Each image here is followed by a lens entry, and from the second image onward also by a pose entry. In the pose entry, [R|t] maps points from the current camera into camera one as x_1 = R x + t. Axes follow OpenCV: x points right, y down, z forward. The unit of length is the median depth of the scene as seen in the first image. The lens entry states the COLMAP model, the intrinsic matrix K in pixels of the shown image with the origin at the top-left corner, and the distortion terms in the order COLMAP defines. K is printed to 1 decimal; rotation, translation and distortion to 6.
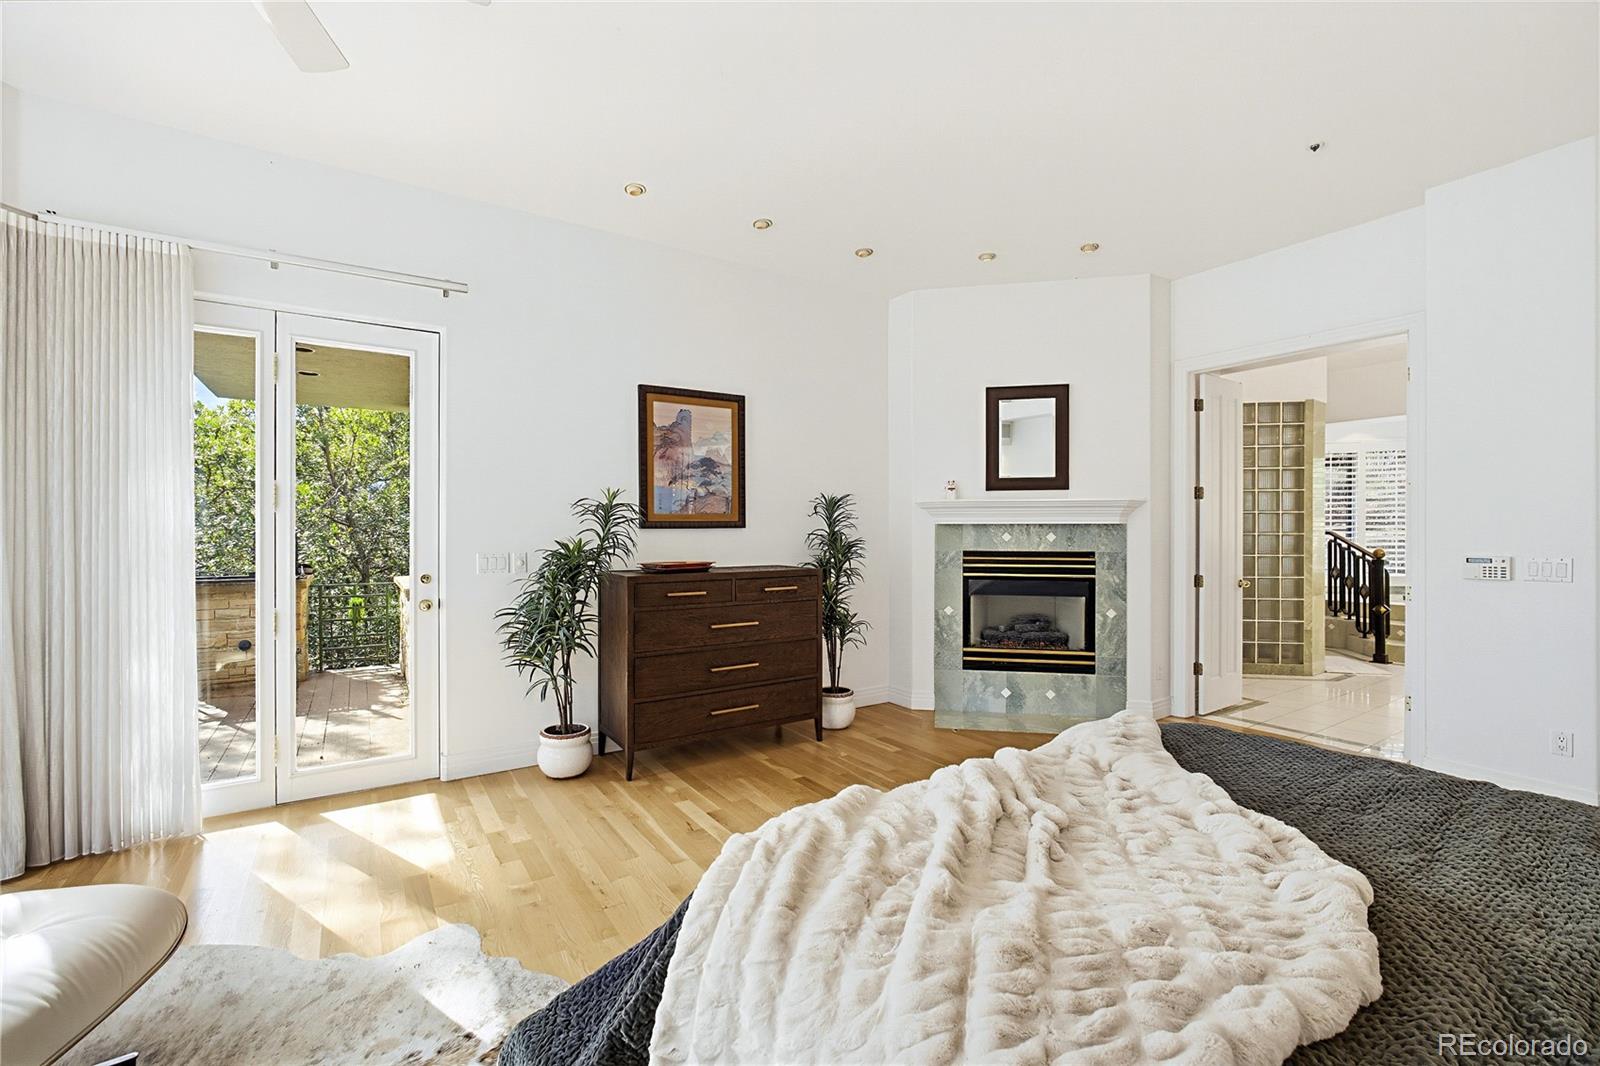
lens RADIAL K [[684.3, 0, 801.1], [0, 684.3, 528.4], [0, 0, 1]] dist [-0.013021, 0.000646]
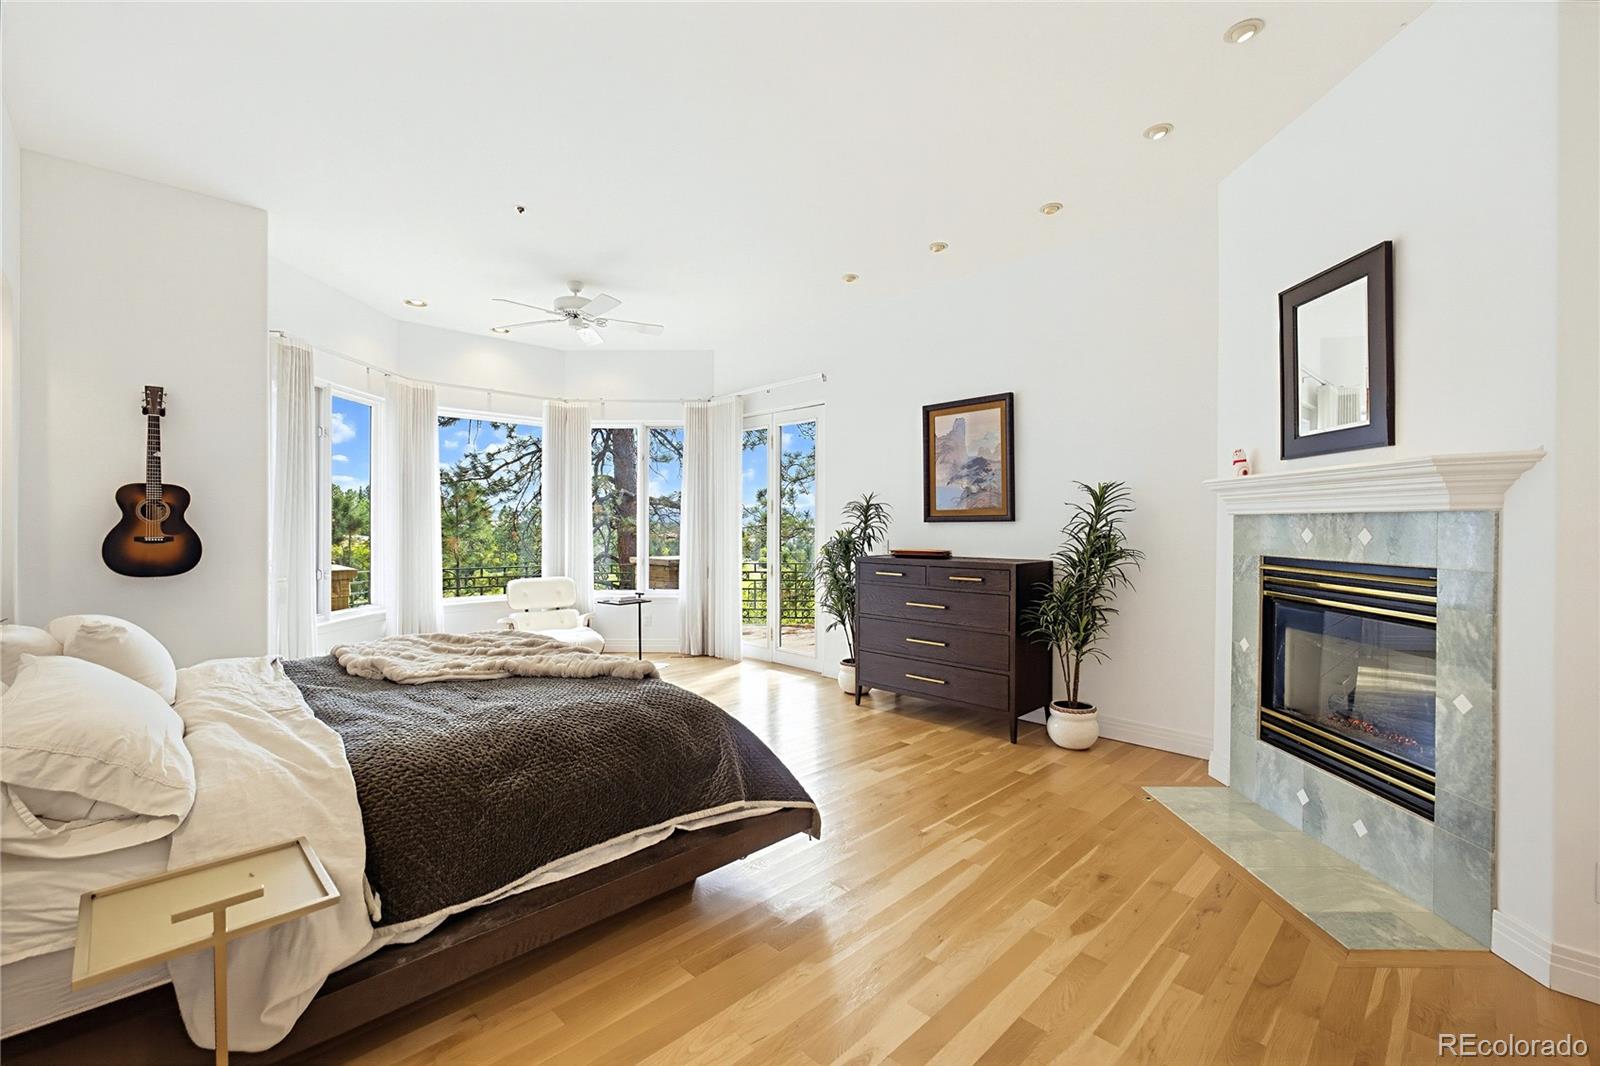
lens RADIAL K [[684.3, 0, 801.1], [0, 684.3, 528.4], [0, 0, 1]] dist [-0.013021, 0.000646]
pose [[0.189696, 0.006816, -0.981819, 0.817261], [0.001037, 0.999974, 0.007143, 0.002039], [0.981842, -0.002373, 0.189684, 0.471906]]
